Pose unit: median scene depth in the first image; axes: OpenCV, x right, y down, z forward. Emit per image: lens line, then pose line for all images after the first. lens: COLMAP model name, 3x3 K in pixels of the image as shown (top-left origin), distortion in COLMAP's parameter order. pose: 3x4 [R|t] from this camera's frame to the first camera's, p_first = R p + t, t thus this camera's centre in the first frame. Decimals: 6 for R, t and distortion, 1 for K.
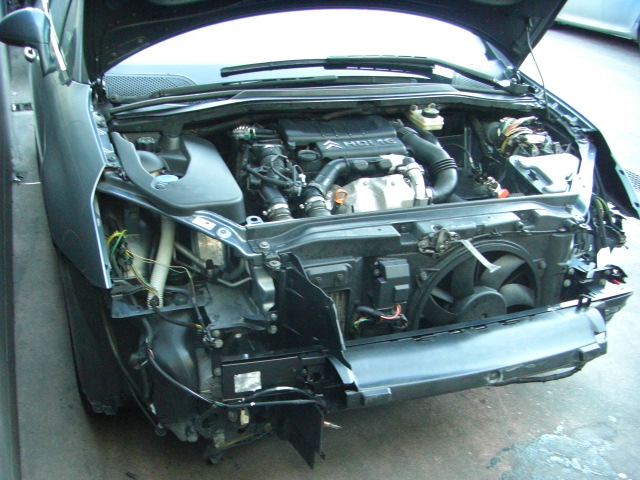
lens RADIAL K [[713.5, 0, 310.5], [0, 713.5, 263.8], [0, 0, 1]] dist [-0.151470, 0.000000]
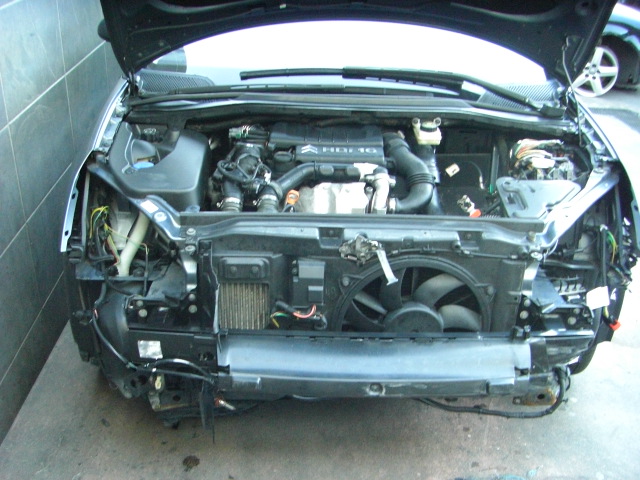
lens RADIAL K [[713.5, 0, 312.9], [0, 713.5, 267.0], [0, 0, 1]] dist [-0.151470, 0.000000]
pose [[0.943057, 0.133854, -0.304509, 0.389820], [-0.137285, 0.990479, 0.010220, -0.007217], [0.302978, 0.032167, 0.952454, 0.009811]]
